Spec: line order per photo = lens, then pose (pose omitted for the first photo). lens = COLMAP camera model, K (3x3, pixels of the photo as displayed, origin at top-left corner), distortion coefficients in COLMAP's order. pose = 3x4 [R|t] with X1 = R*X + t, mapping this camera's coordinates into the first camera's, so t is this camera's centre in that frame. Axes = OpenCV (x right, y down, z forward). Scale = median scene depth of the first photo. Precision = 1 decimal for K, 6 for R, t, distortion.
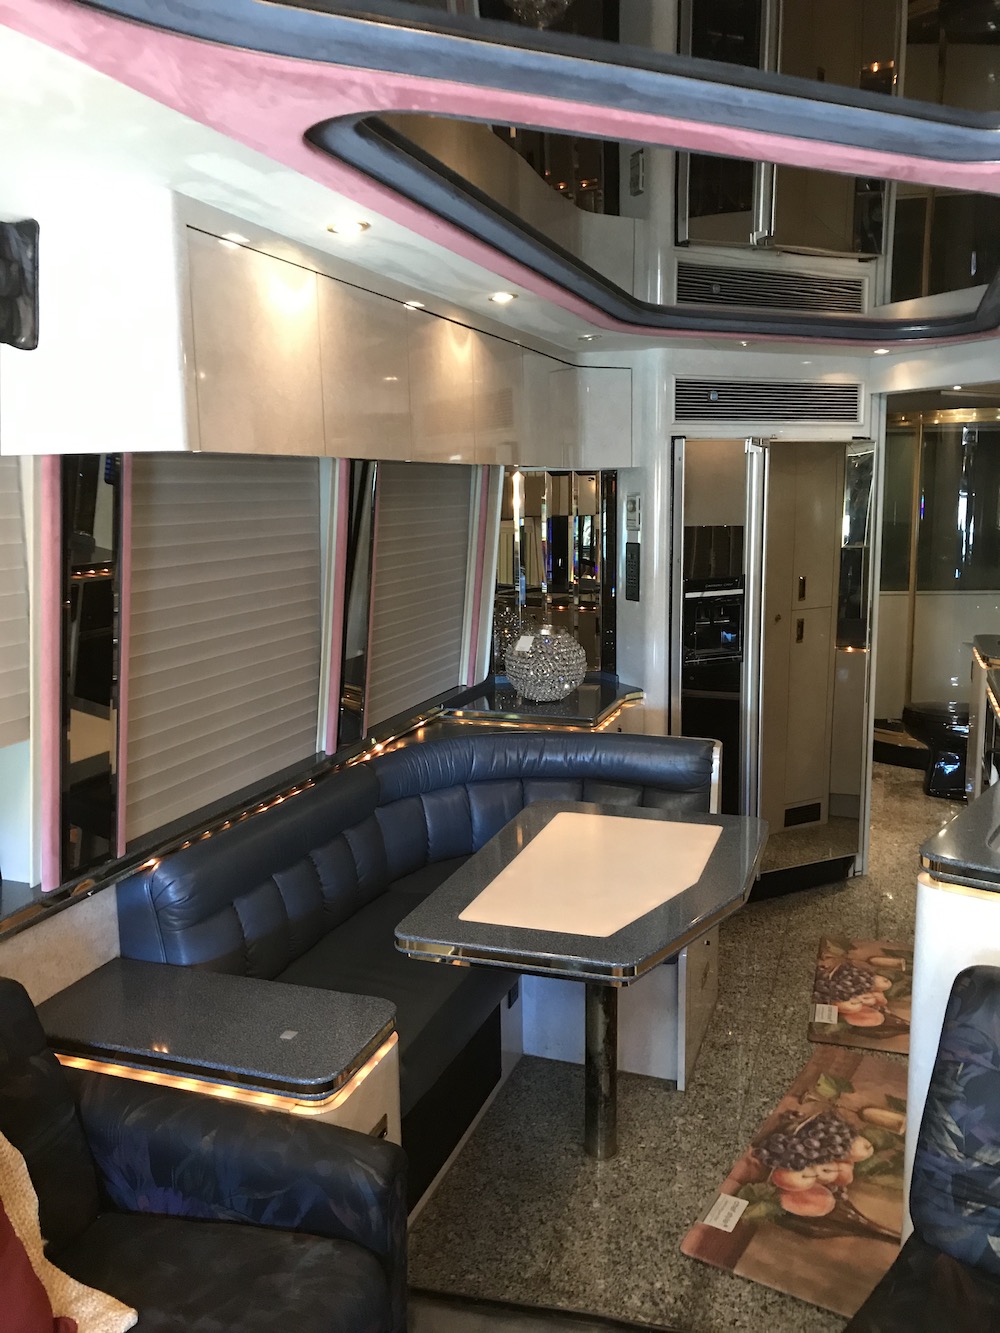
lens RADIAL K [[1103.2, 0, 500.7], [0, 1103.2, 662.9], [0, 0, 1]] dist [-0.001442, 0.001141]
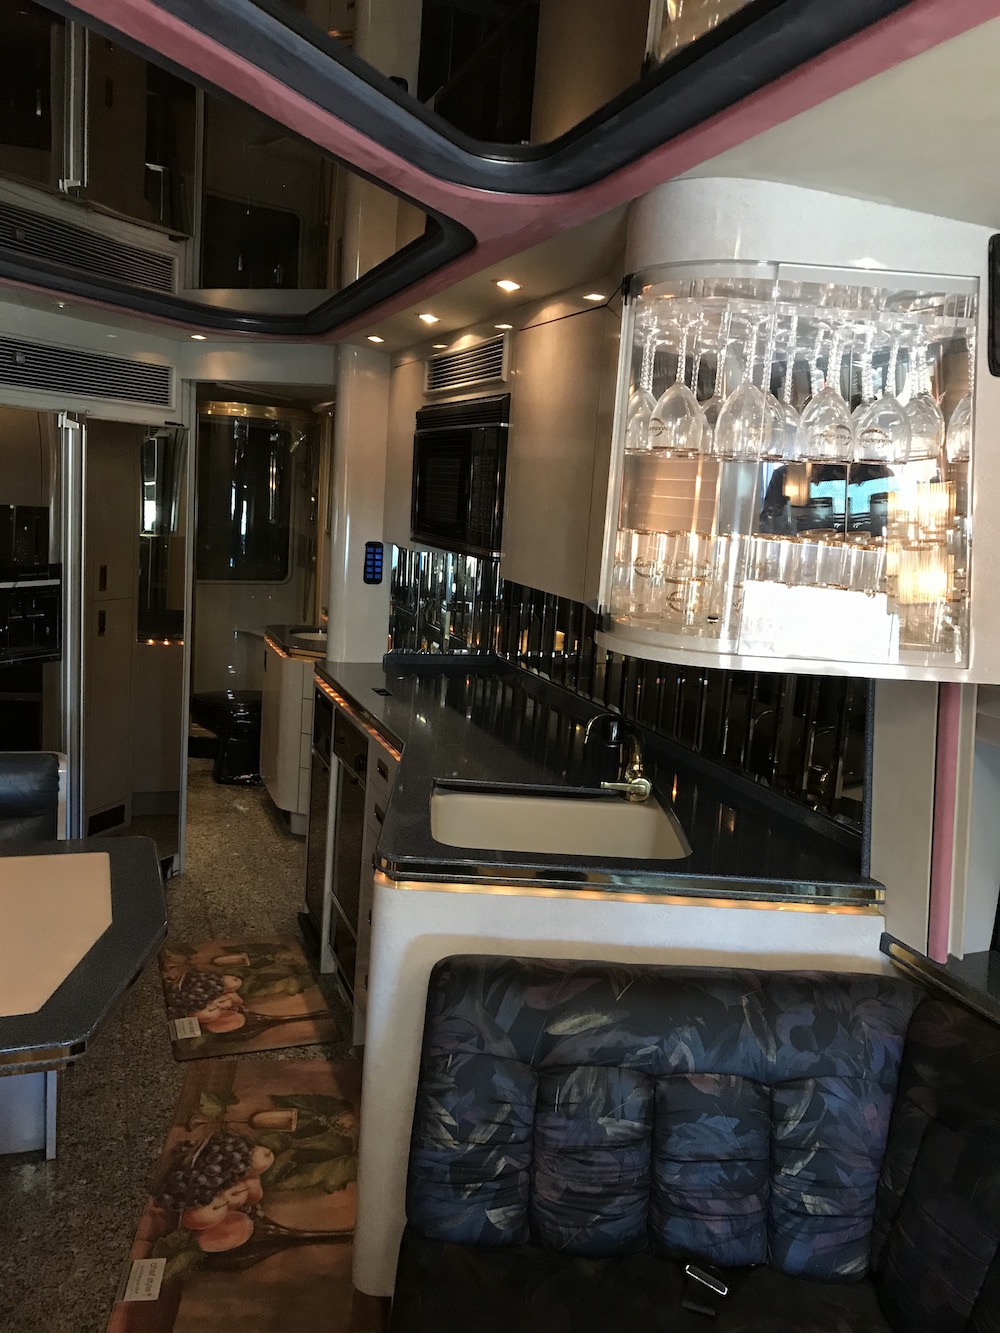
lens RADIAL K [[1103.5, 0, 523.9], [0, 1103.5, 667.7], [0, 0, 1]] dist [-0.001317, 0.011595]
pose [[0.752603, -0.035530, 0.657516, -0.102505], [0.021608, 0.999338, 0.029268, -0.015630], [-0.658120, -0.007820, 0.752872, 0.088856]]
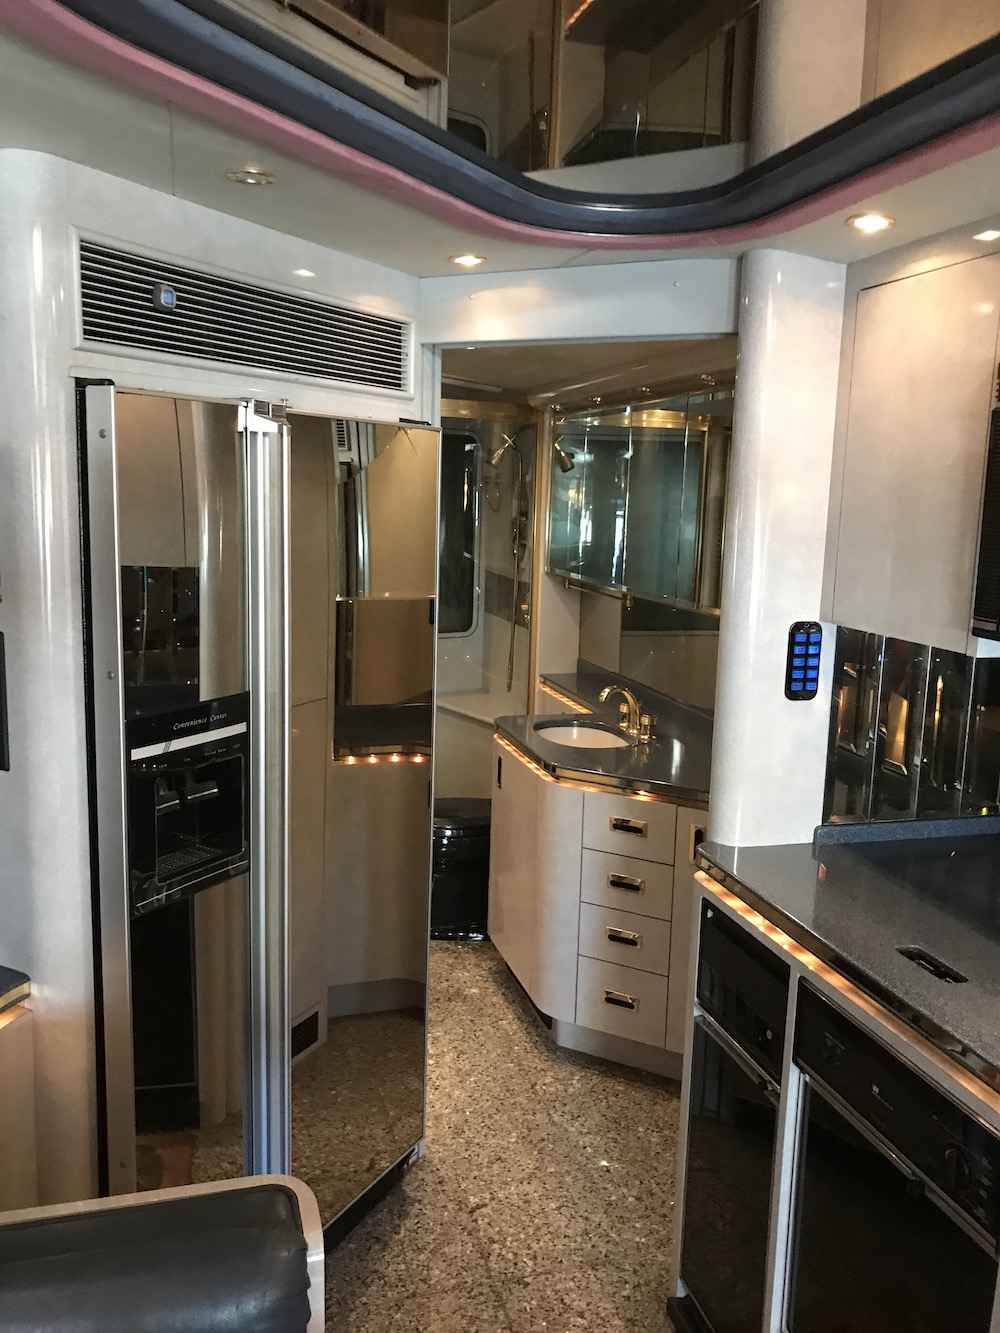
lens RADIAL K [[1103.2, 0, 500.7], [0, 1103.2, 662.9], [0, 0, 1]] dist [-0.001442, 0.001141]
pose [[0.810910, -0.049982, 0.583032, 0.041131], [0.048753, 0.998652, 0.017805, -0.110079], [-0.583136, 0.013986, 0.812254, 0.643067]]
